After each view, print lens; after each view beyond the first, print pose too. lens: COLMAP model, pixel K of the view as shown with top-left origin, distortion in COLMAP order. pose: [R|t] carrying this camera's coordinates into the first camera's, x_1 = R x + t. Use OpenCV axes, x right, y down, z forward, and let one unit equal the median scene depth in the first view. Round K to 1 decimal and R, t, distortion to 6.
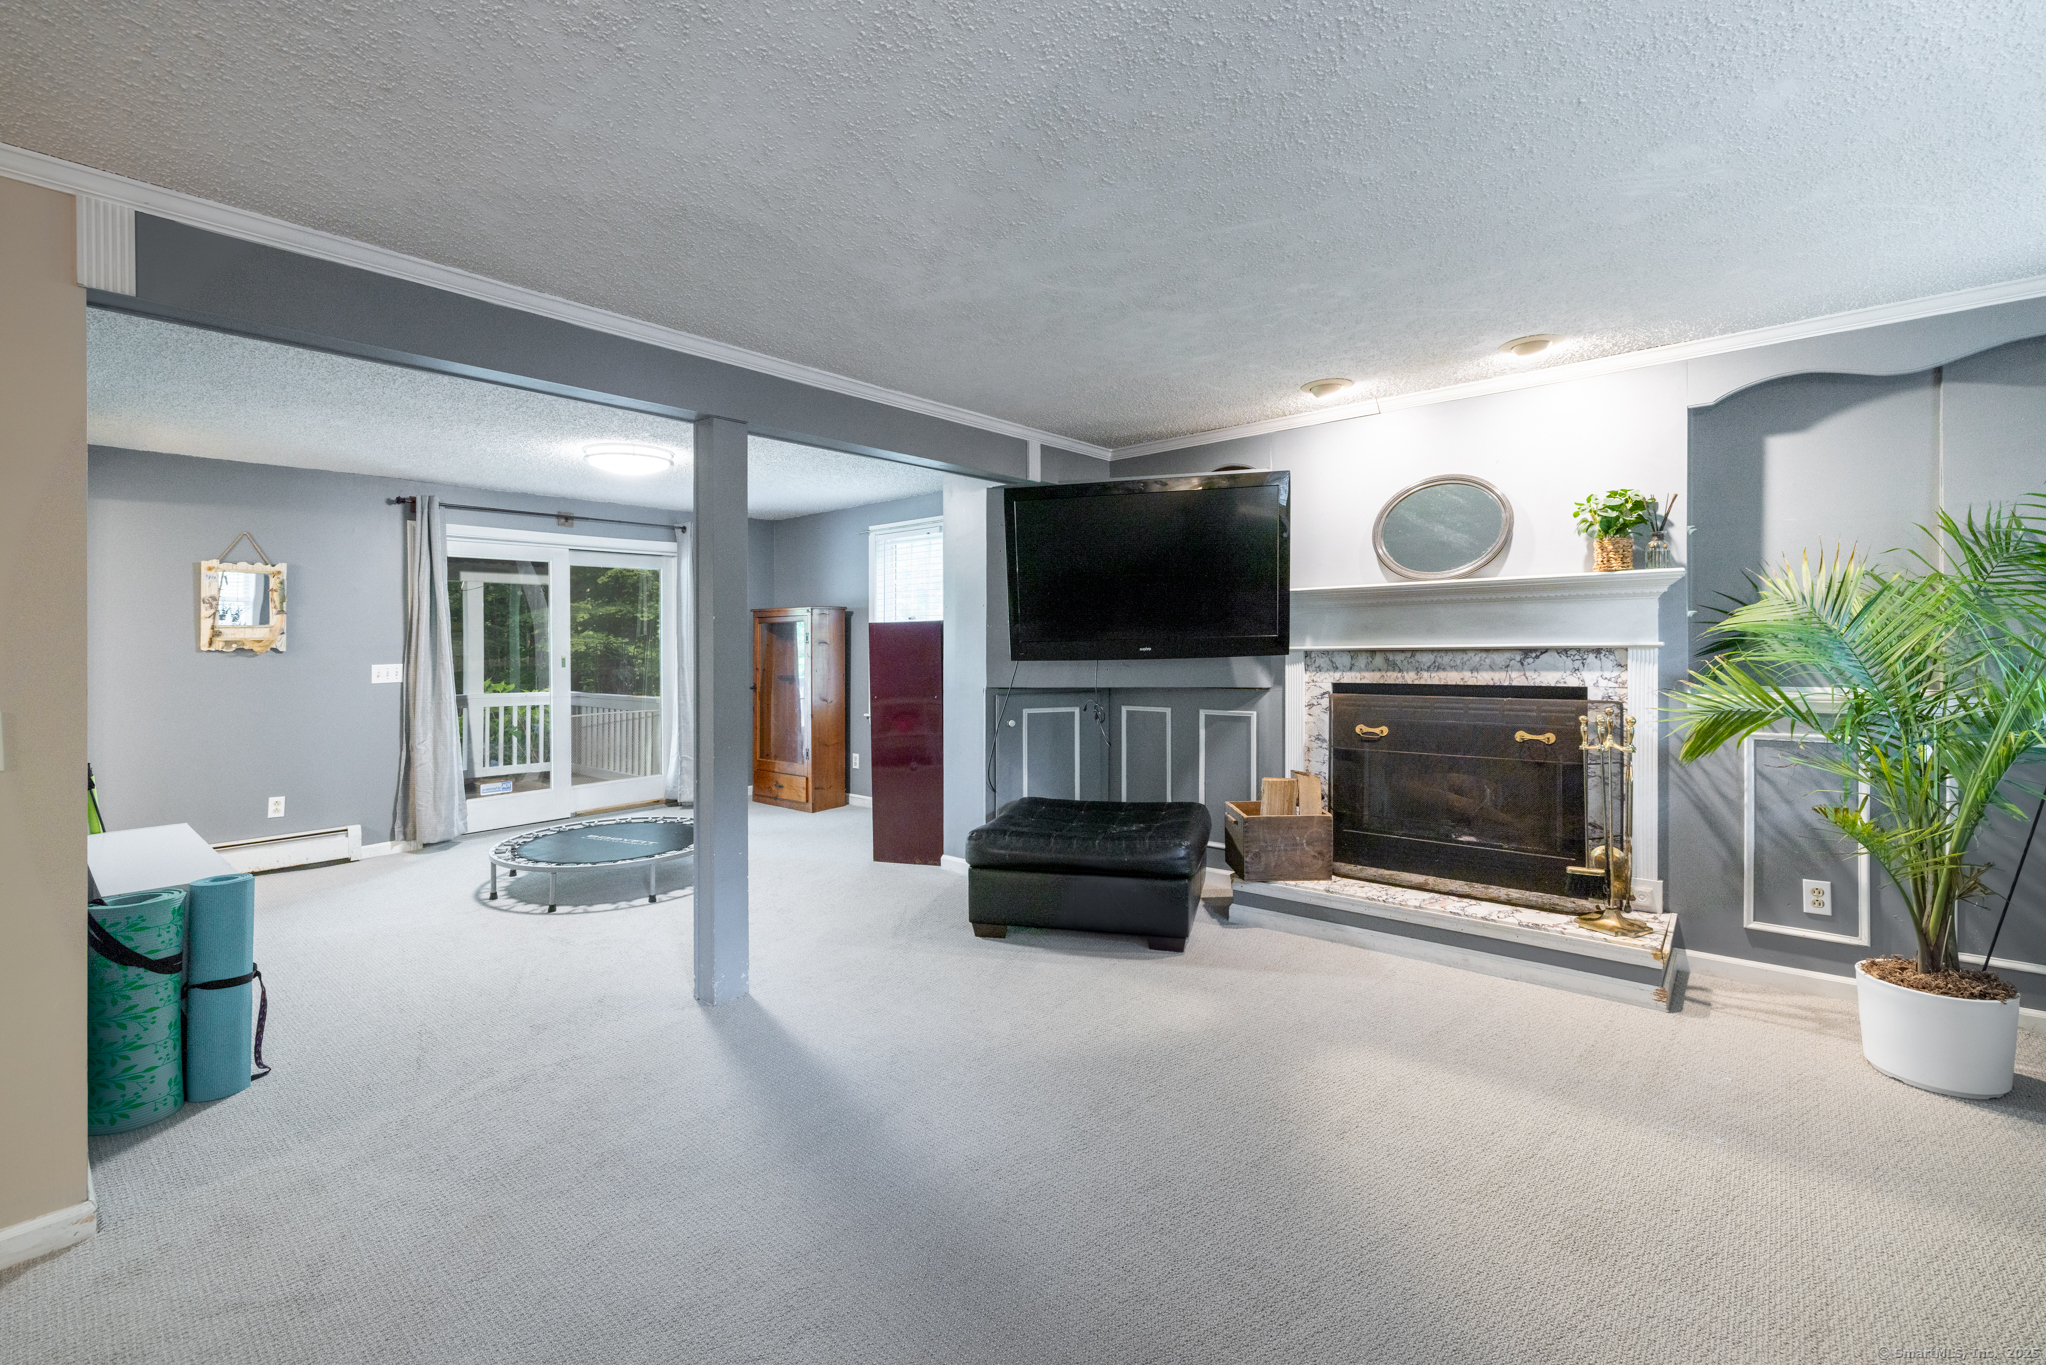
lens RADIAL K [[888.0, 0, 1026.4], [0, 888.0, 647.5], [0, 0, 1]] dist [0.000819, -0.000472]
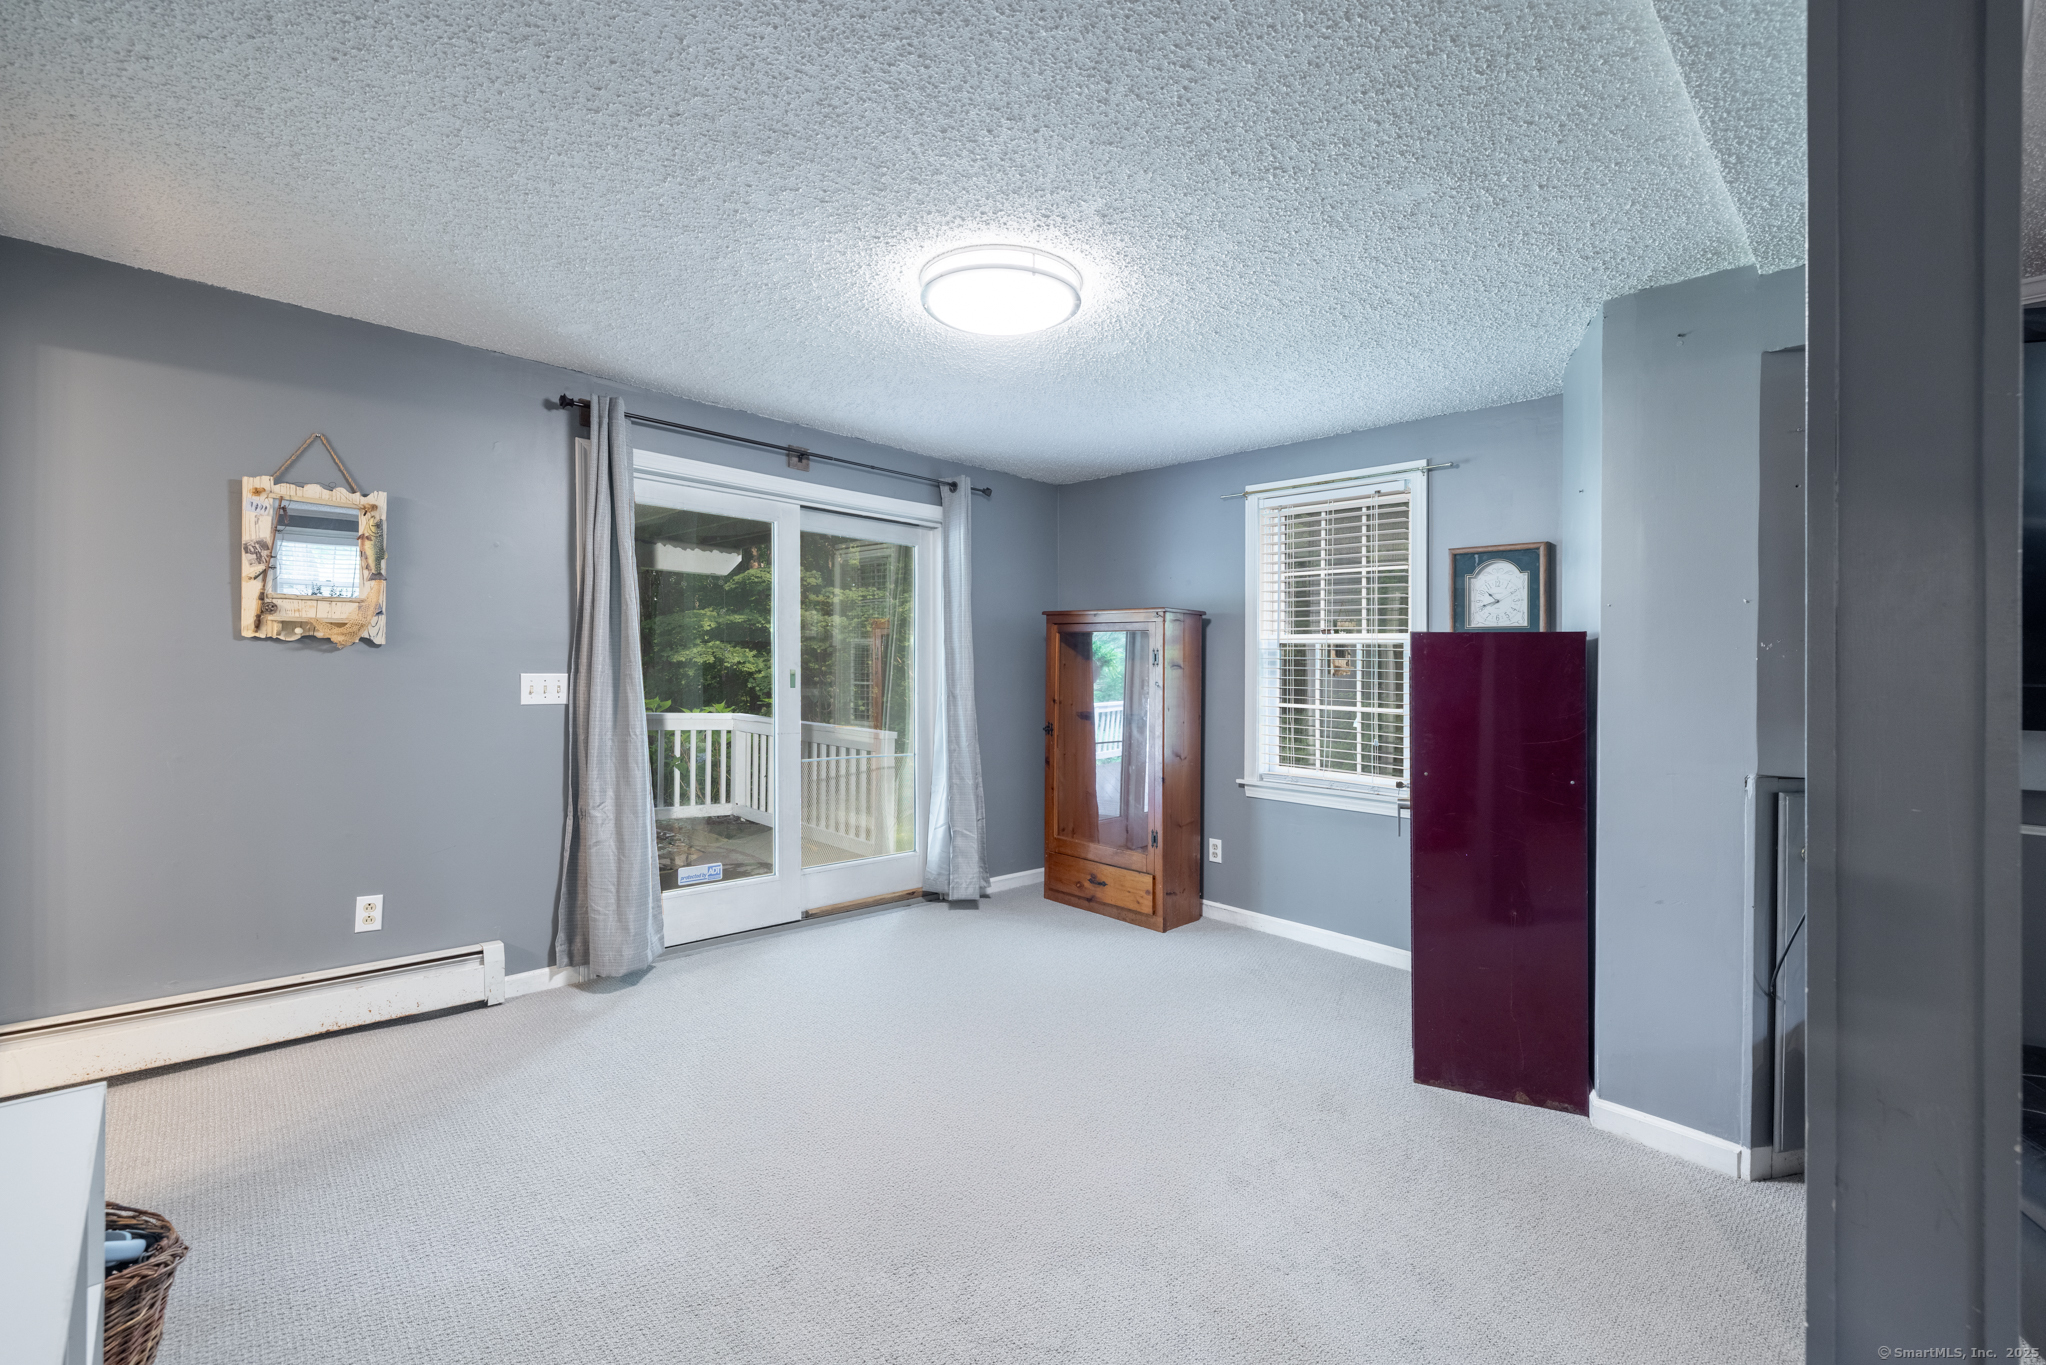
lens RADIAL K [[877.7, 0, 1020.5], [0, 877.7, 723.0], [0, 0, 1]] dist [-0.001415, 0.000274]
pose [[0.994851, 0.045944, -0.090339, -0.329472], [-0.040836, 0.997504, 0.057603, 0.004832], [0.092760, -0.053617, 0.994244, 0.418766]]
